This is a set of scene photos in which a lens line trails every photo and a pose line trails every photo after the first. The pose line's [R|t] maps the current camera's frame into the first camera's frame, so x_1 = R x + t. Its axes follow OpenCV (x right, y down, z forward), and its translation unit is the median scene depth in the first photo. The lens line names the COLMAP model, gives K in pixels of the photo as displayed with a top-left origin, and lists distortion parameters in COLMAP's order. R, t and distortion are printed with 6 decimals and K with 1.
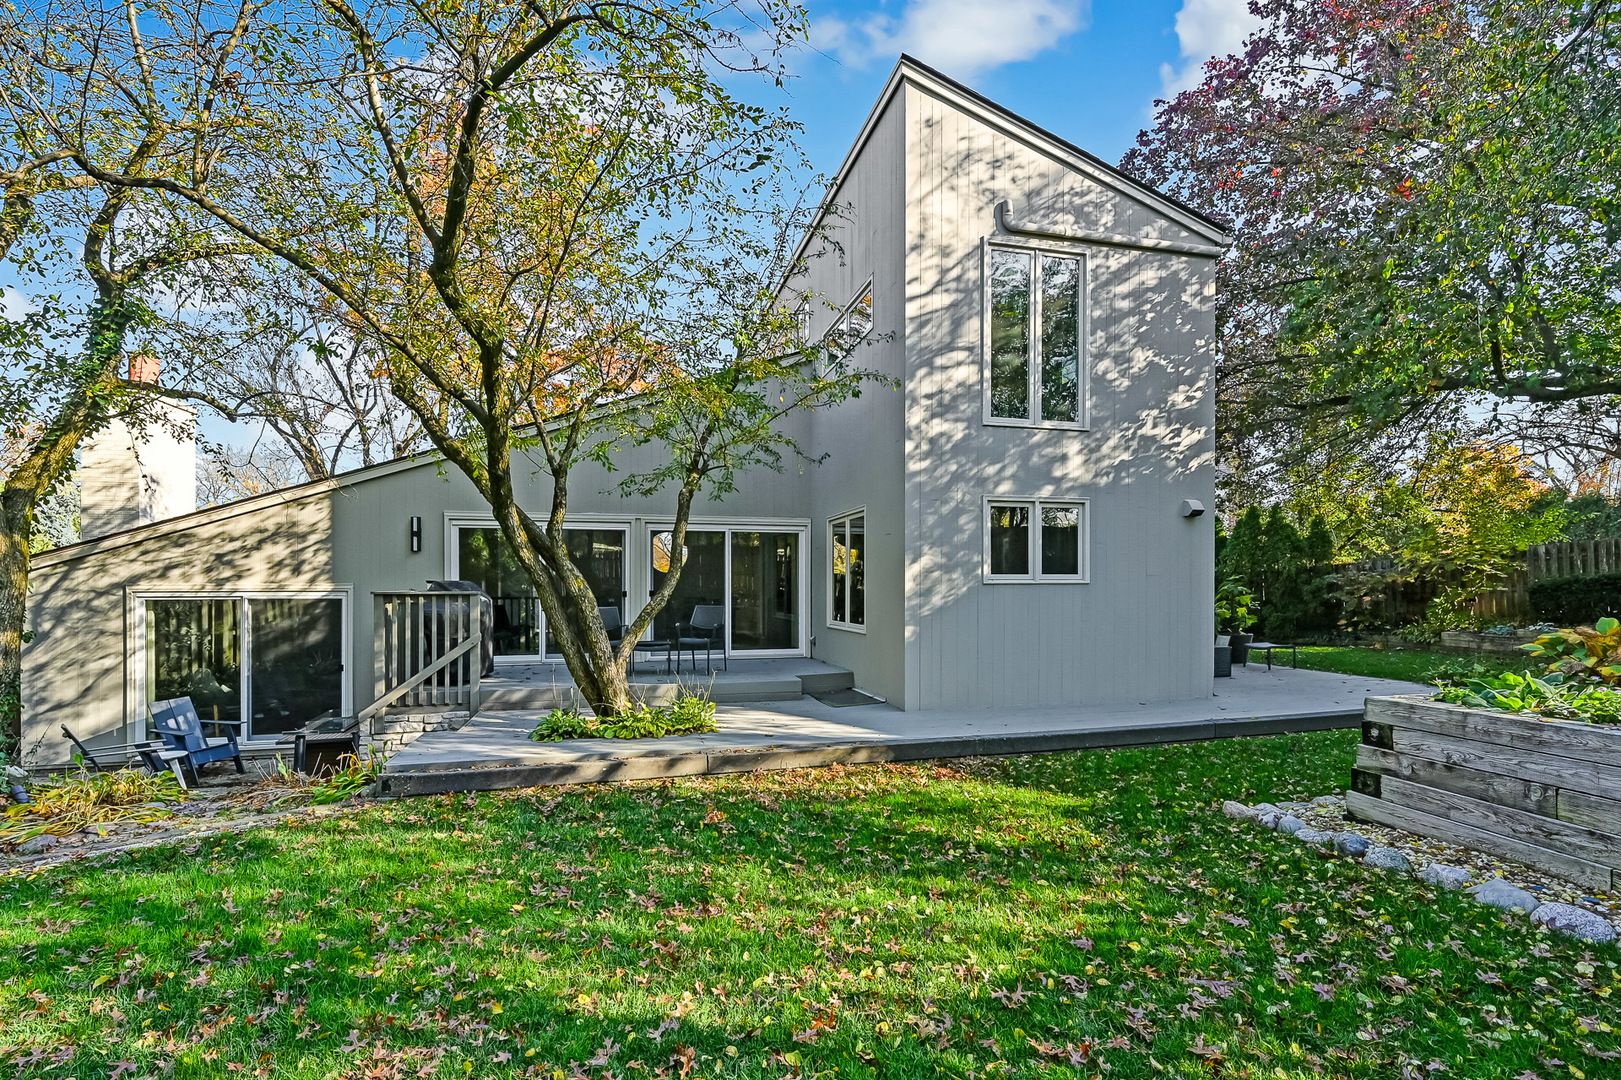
lens RADIAL K [[731.8, 0, 803.4], [0, 731.8, 585.2], [0, 0, 1]] dist [-0.000973, -0.000183]
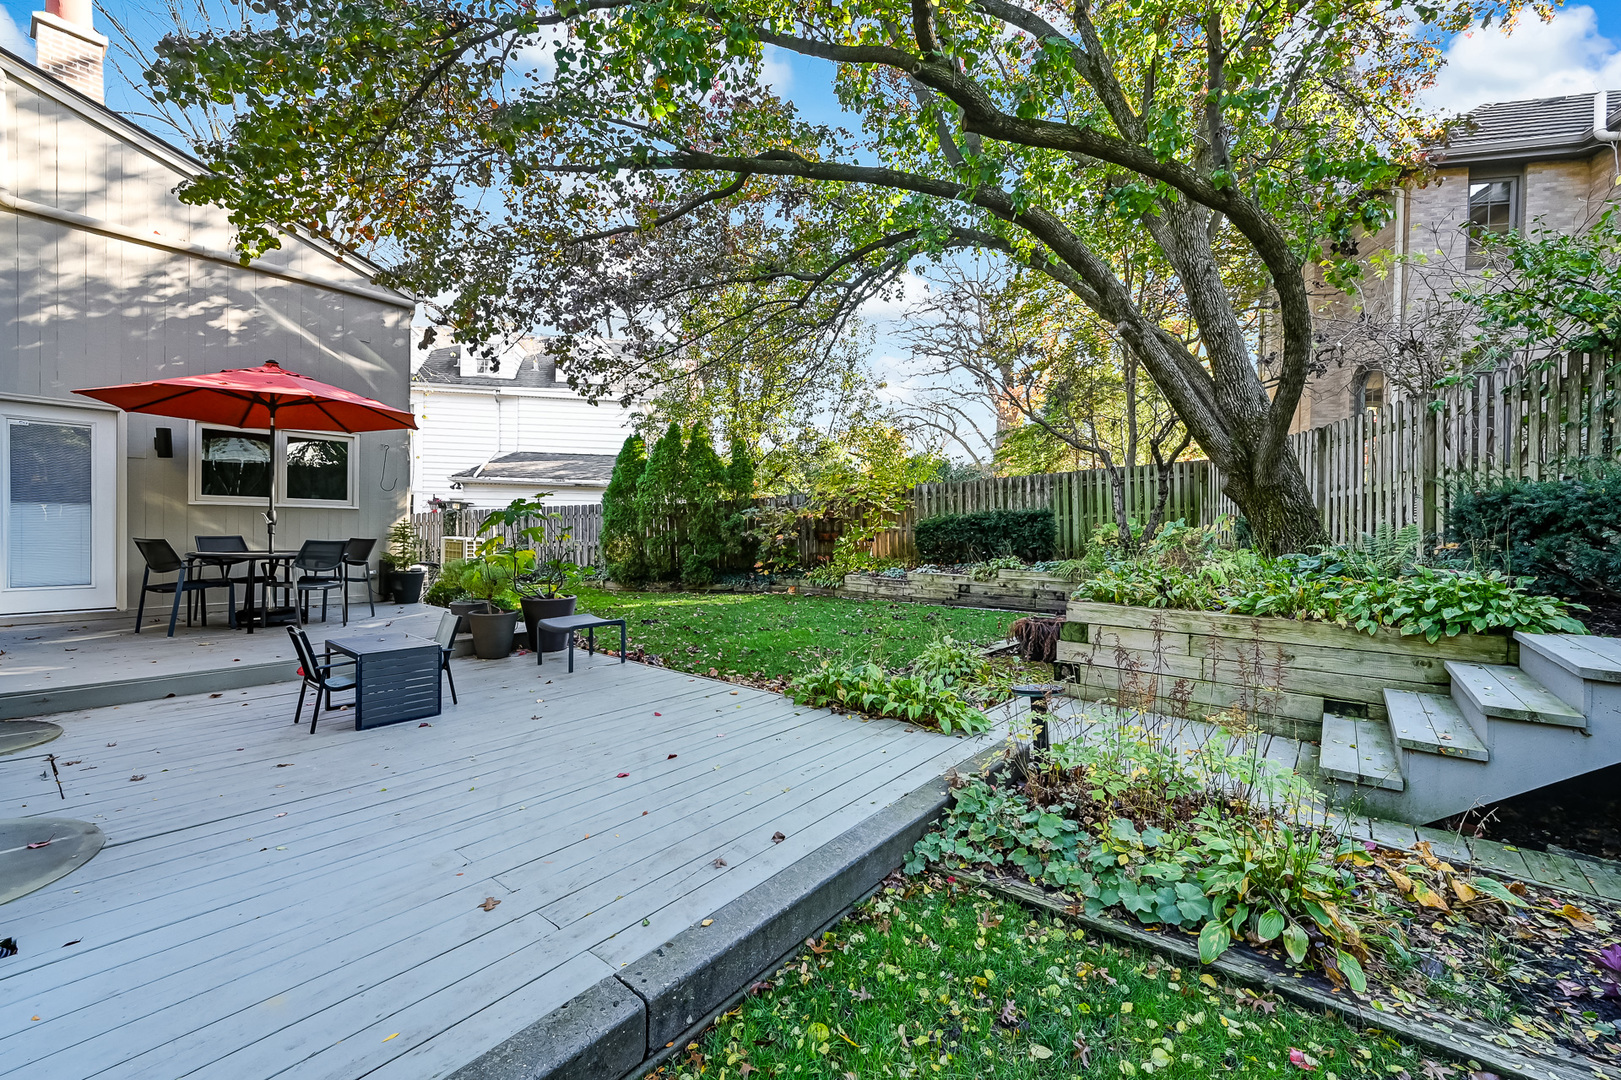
lens RADIAL K [[668.2, 0, 808.4], [0, 668.2, 537.3], [0, 0, 1]] dist [0.000475, 0.000121]
pose [[0.798590, 0.005042, 0.601854, 0.324262], [-0.017041, 0.999753, 0.014236, 0.006585], [-0.601634, -0.021625, 0.798479, 0.353321]]
